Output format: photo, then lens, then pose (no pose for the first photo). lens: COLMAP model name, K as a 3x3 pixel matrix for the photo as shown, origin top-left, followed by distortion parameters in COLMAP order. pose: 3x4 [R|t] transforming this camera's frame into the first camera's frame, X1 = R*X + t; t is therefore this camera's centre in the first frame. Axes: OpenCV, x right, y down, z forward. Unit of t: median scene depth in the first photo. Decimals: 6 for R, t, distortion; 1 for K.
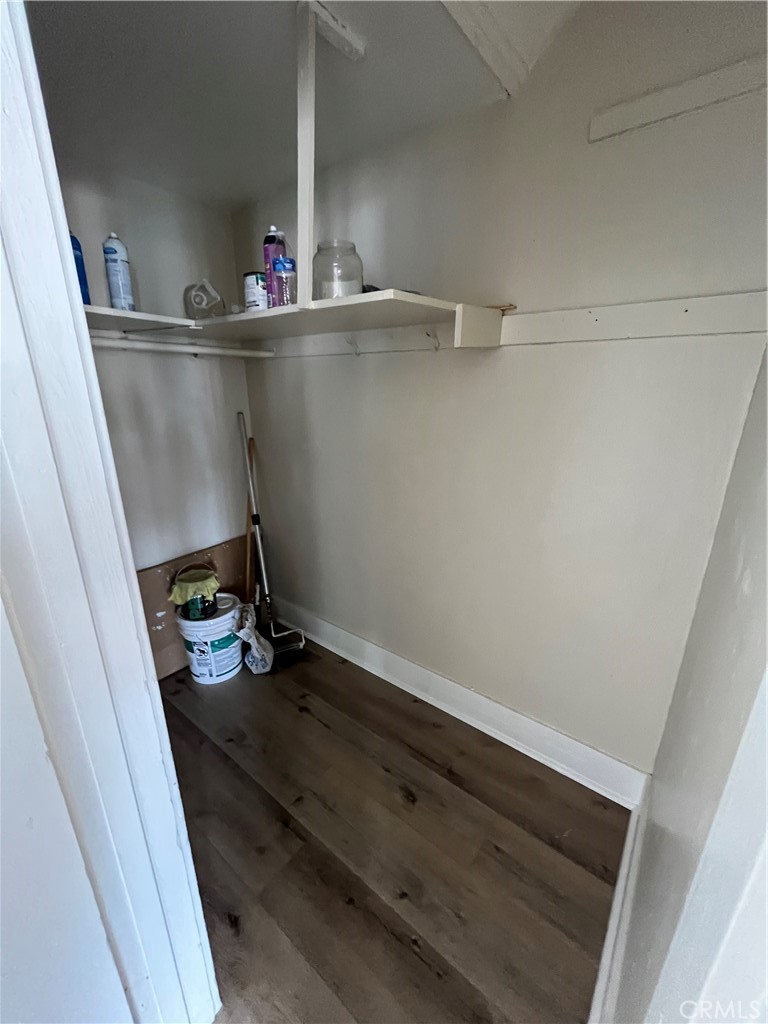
lens RADIAL K [[413.5, 0, 385.4], [0, 413.5, 507.6], [0, 0, 1]] dist [0.000704, -0.000179]
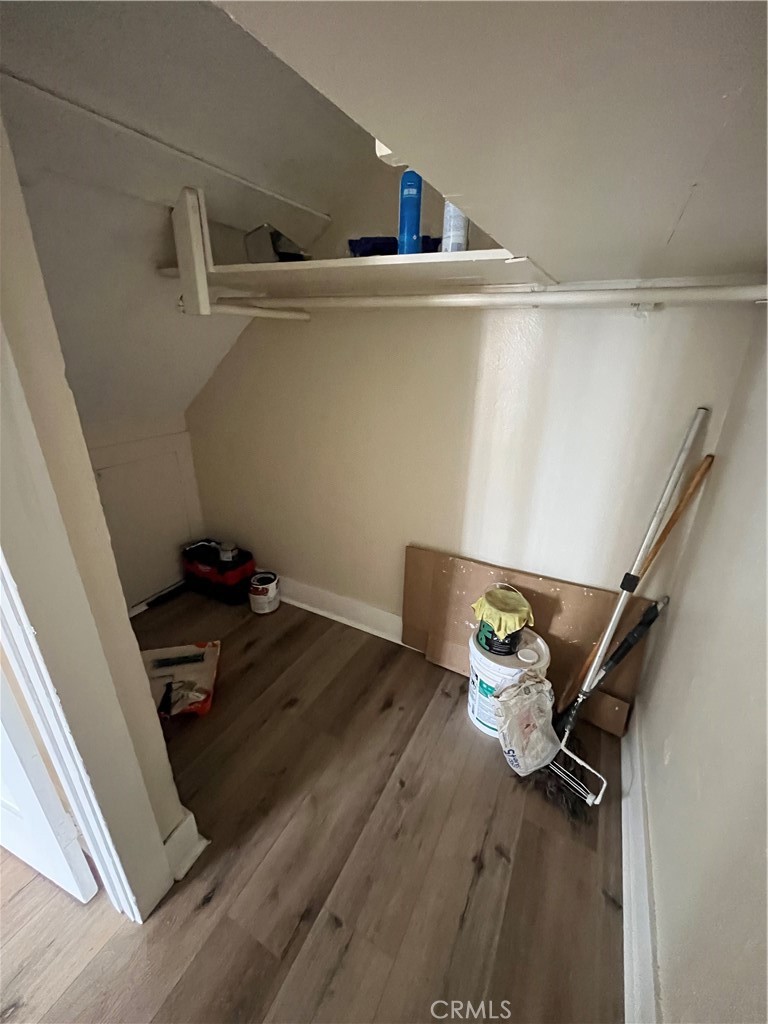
lens RADIAL K [[411.0, 0, 383.4], [0, 411.0, 511.3], [0, 0, 1]] dist [-0.001190, -0.000229]
pose [[0.176862, 0.370785, -0.911723, 0.153156], [-0.303186, 0.901805, 0.307938, -0.160101], [0.936375, 0.221959, 0.271912, 0.531219]]
